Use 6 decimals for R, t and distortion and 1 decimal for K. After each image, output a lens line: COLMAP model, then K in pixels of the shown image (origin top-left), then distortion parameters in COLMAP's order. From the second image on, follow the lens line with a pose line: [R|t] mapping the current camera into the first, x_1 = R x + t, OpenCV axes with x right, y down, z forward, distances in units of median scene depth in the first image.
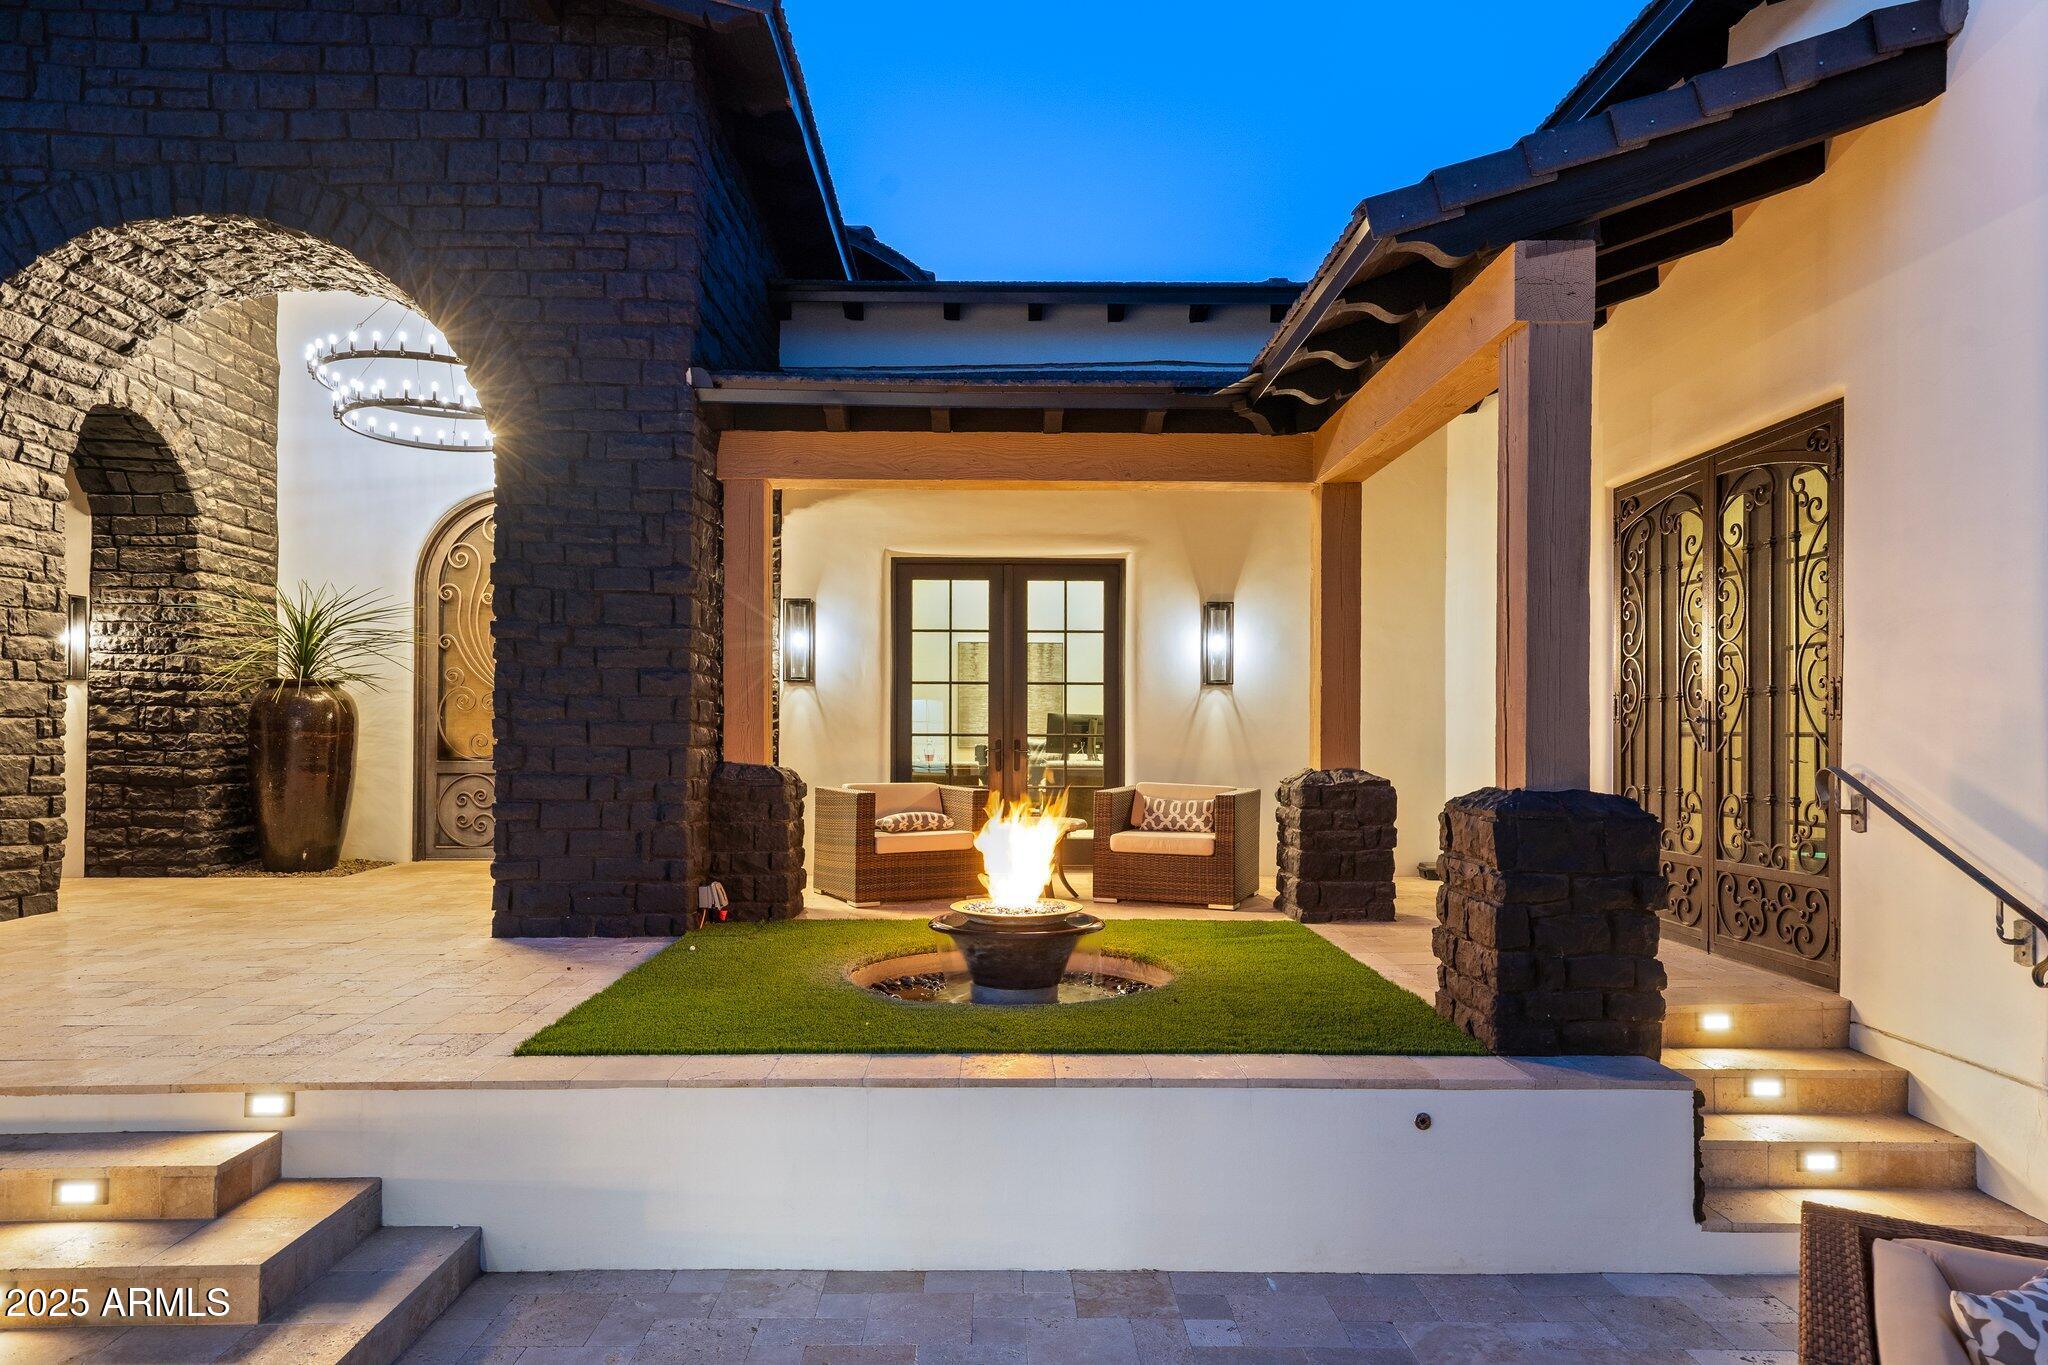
lens RADIAL K [[1180.9, 0, 1022.1], [0, 1180.9, 678.3], [0, 0, 1]] dist [0.031248, 0.001881]
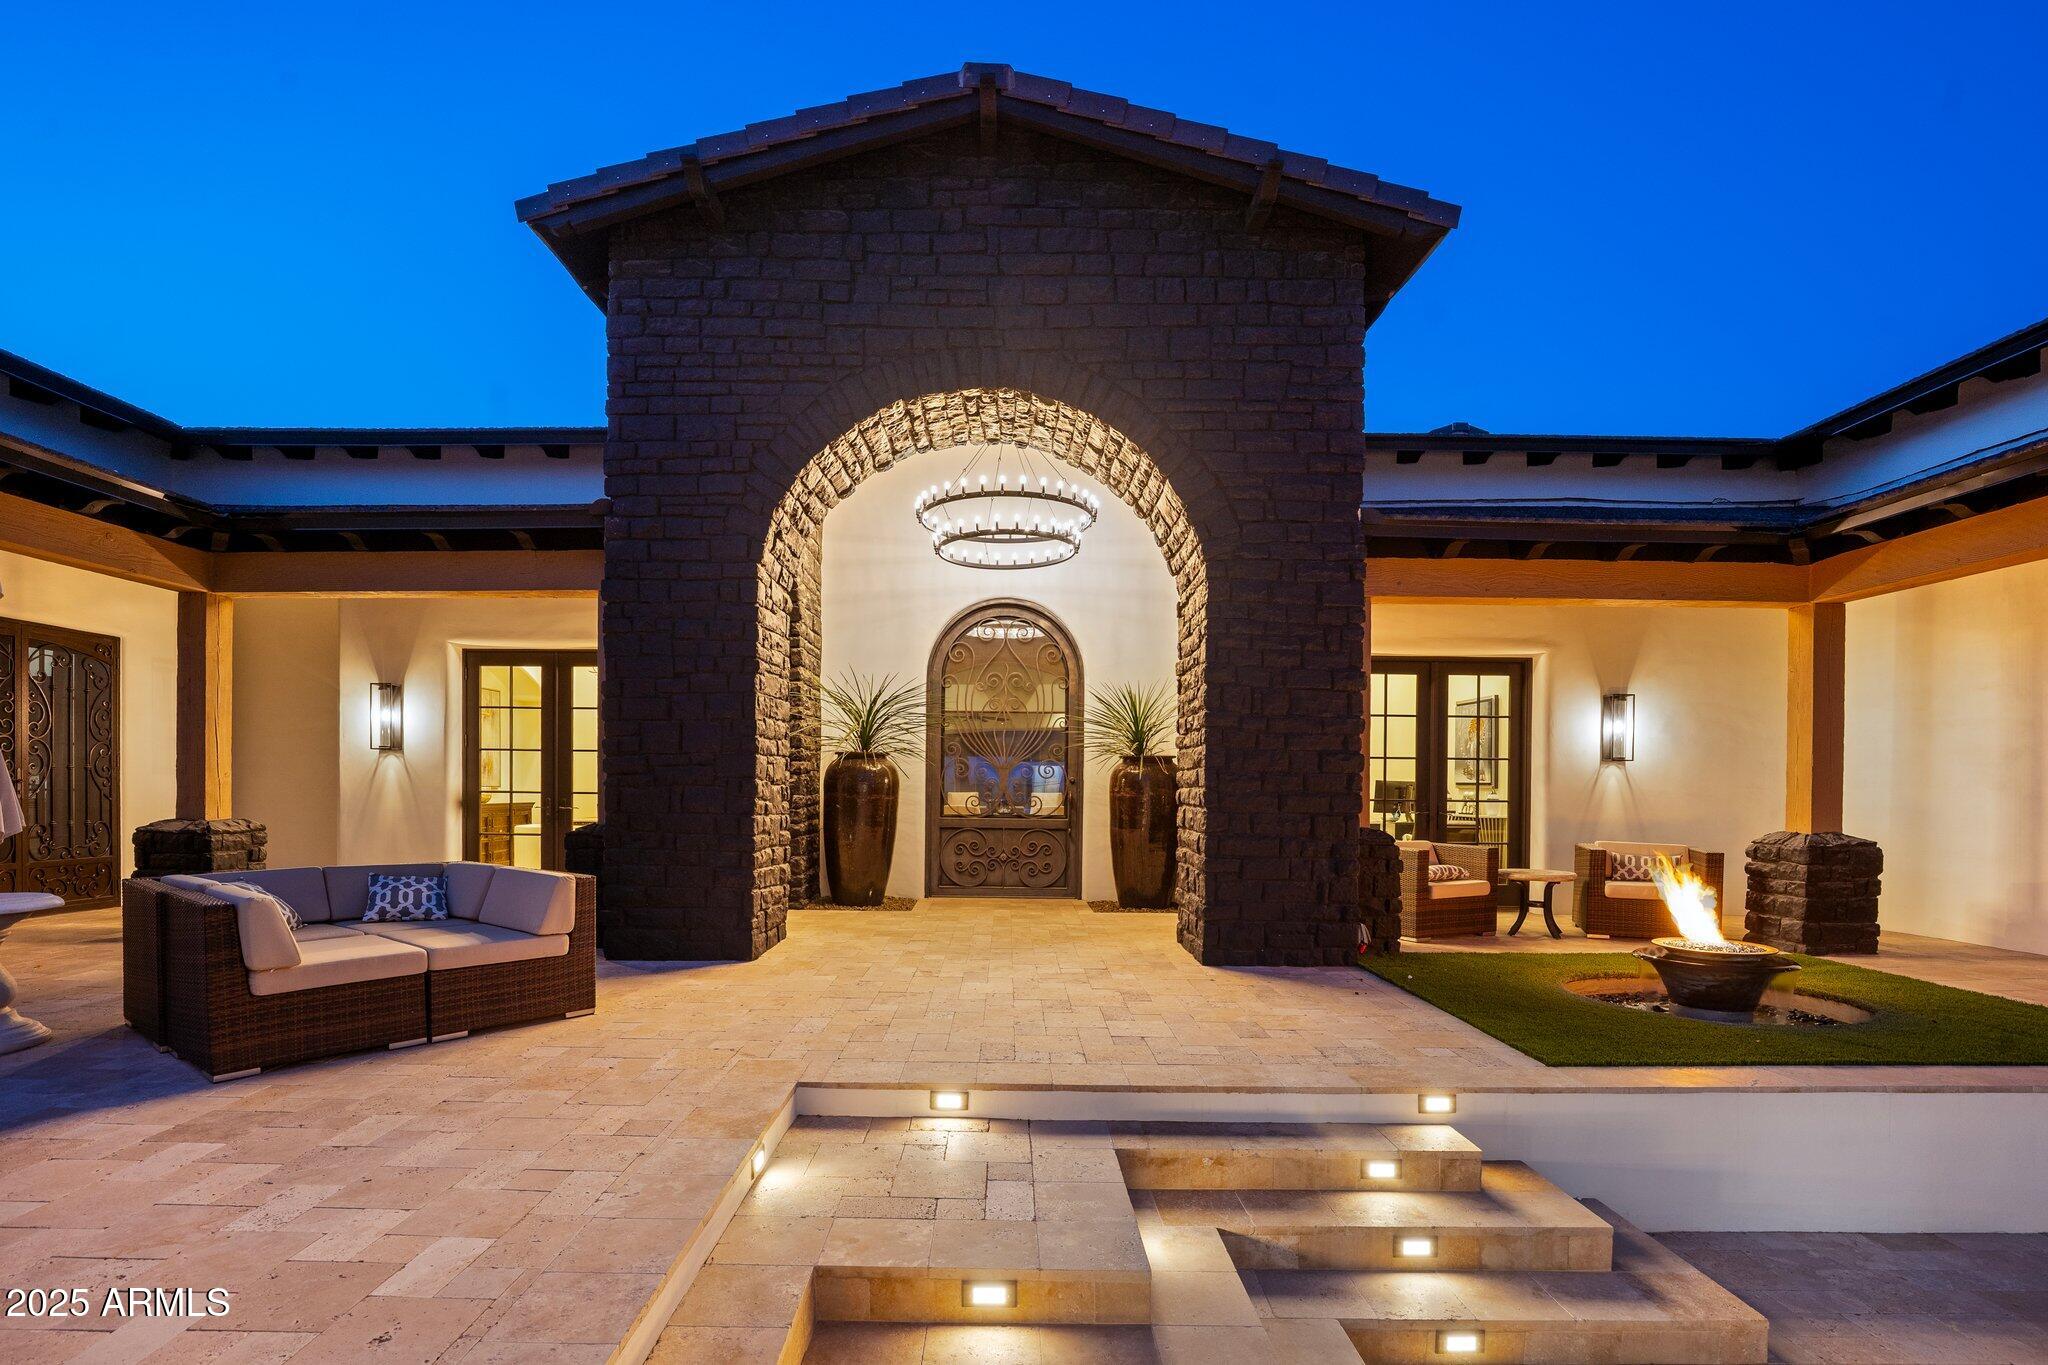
lens RADIAL K [[964.0, 0, 1017.1], [0, 964.0, 759.6], [0, 0, 1]] dist [-0.023972, 0.000212]
pose [[0.999908, 0.005128, -0.012572, -0.624900], [-0.004893, 0.999815, 0.018603, -0.016368], [0.012665, -0.018540, 0.999748, -0.009426]]
